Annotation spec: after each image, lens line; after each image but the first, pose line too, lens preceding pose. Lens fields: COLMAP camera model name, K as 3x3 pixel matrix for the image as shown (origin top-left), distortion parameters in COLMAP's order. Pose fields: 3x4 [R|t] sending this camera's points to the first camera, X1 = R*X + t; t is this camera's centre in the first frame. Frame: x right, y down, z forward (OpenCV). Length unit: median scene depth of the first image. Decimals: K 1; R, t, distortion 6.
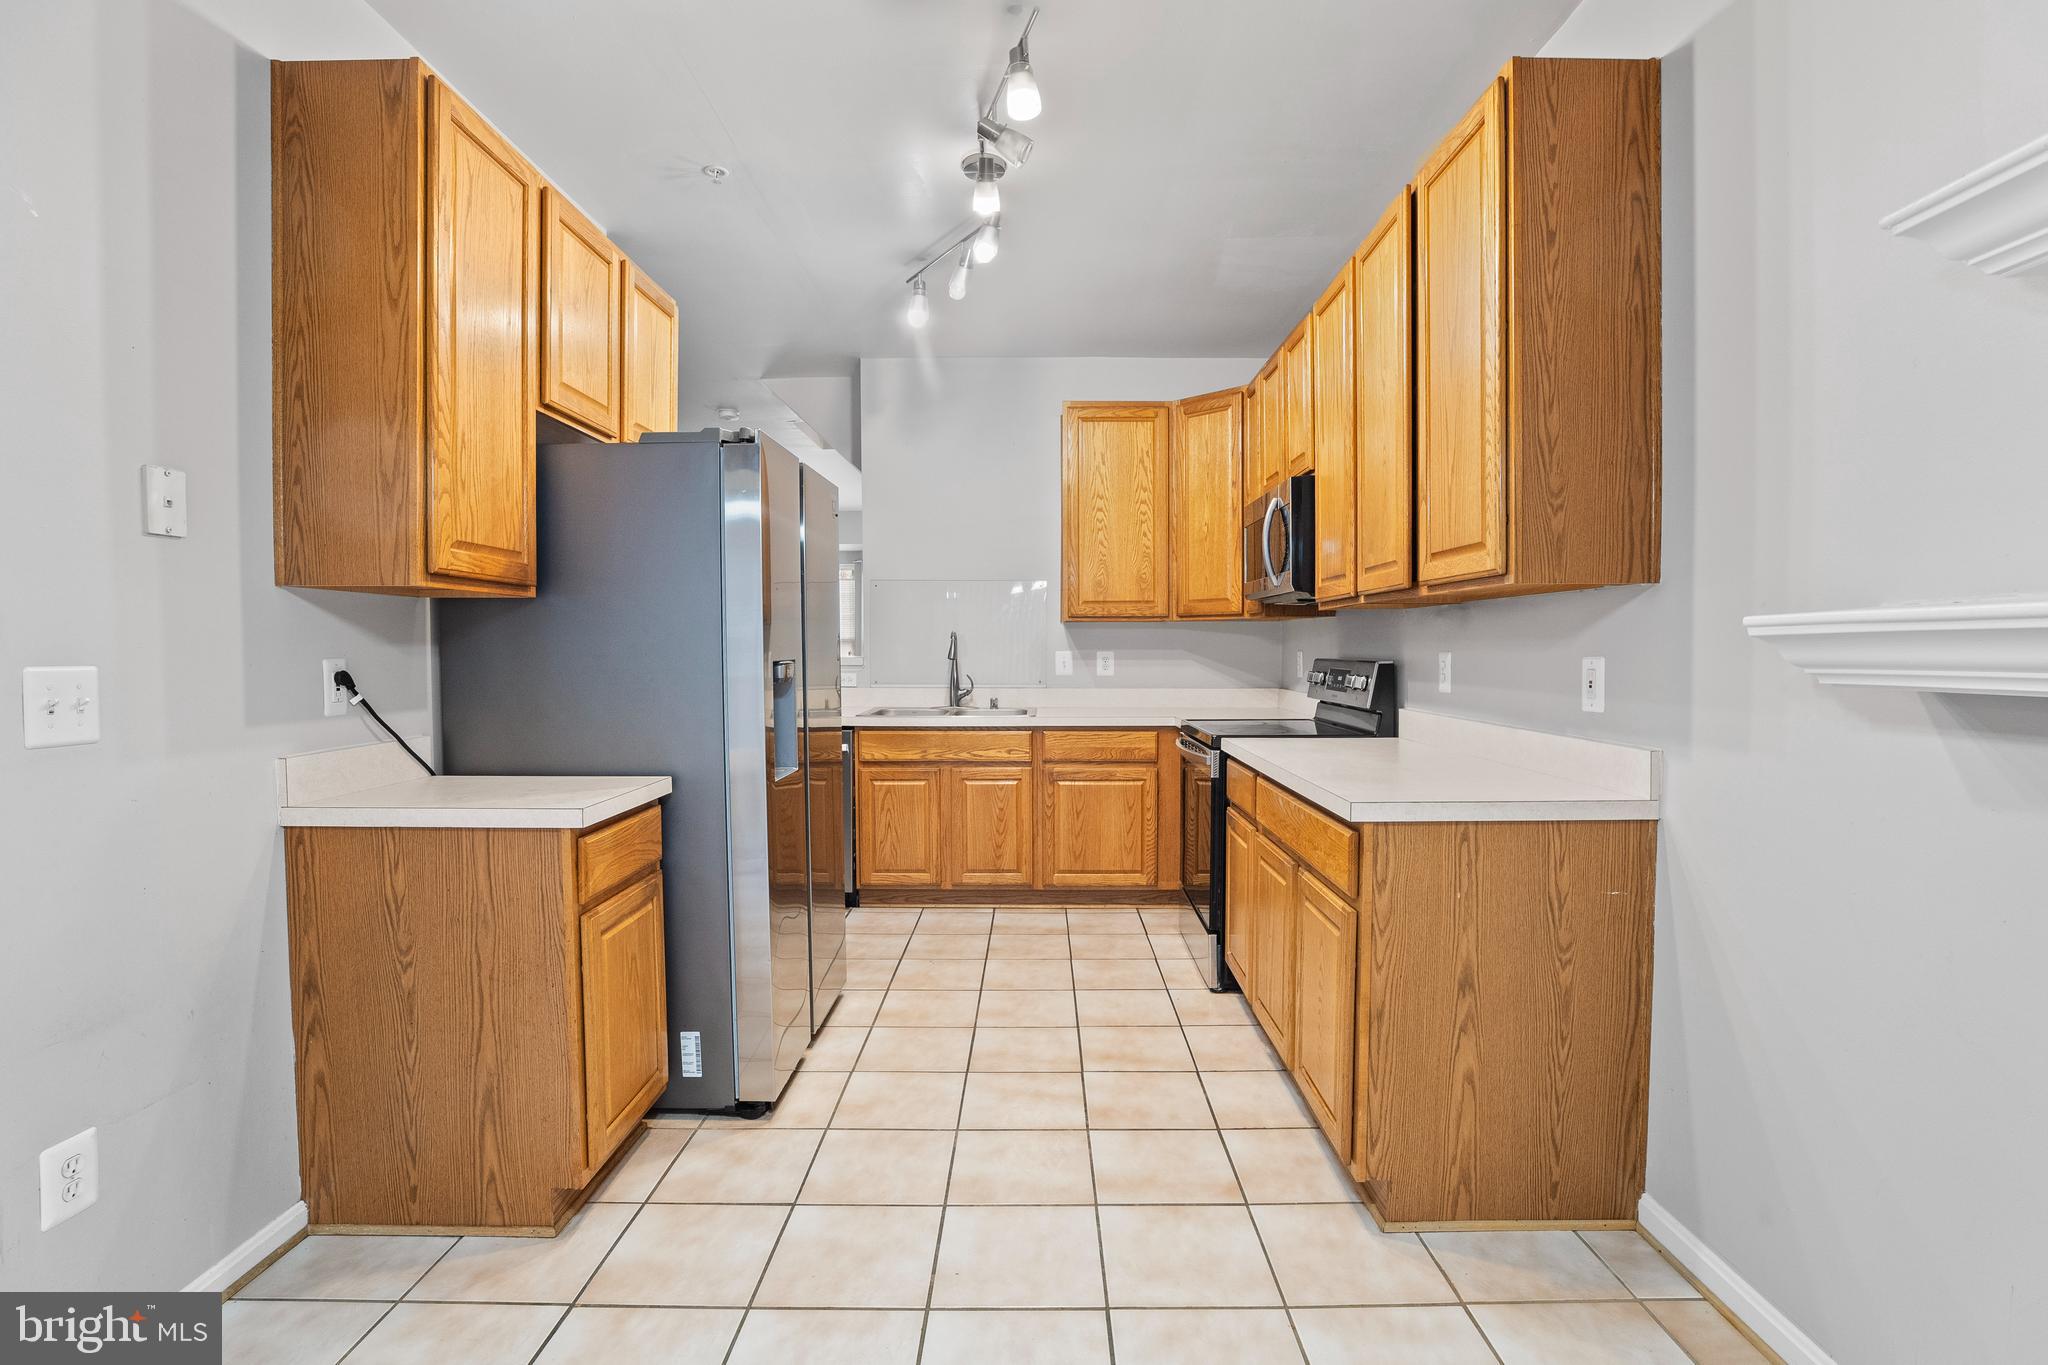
lens RADIAL K [[962.0, 0, 1026.7], [0, 962.0, 645.0], [0, 0, 1]] dist [-0.048784, 0.015436]
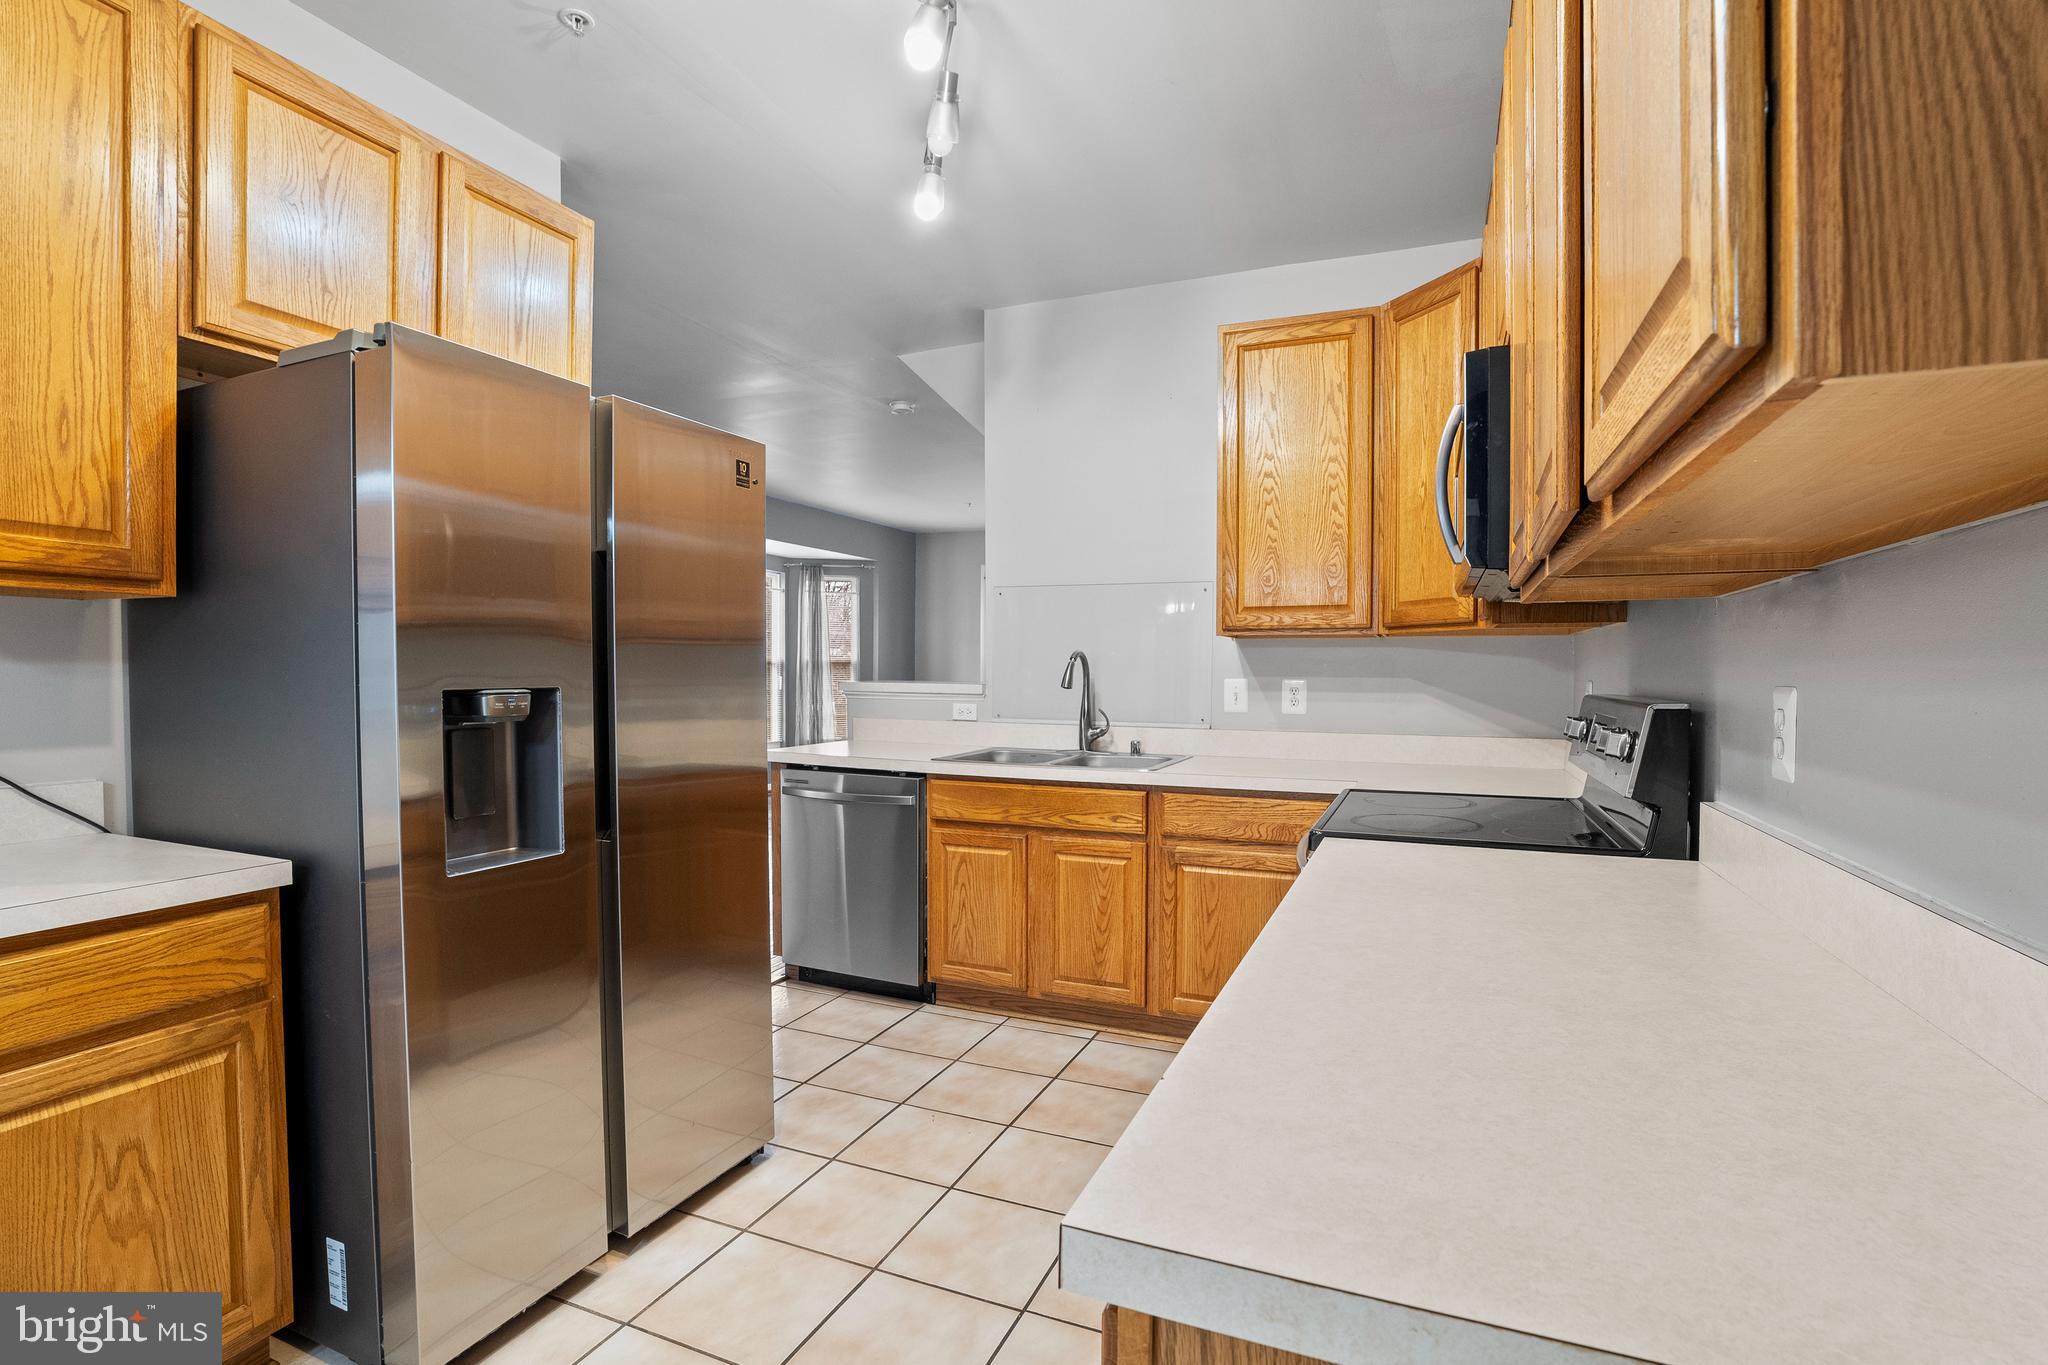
lens RADIAL K [[928.7, 0, 1057.0], [0, 928.7, 681.3], [0, 0, 1]] dist [-0.066947, 0.027626]
pose [[0.926690, 0.009681, -0.375702, 0.199078], [-0.005964, 0.999921, 0.011055, 0.001584], [0.375780, -0.008004, 0.926674, 0.347303]]
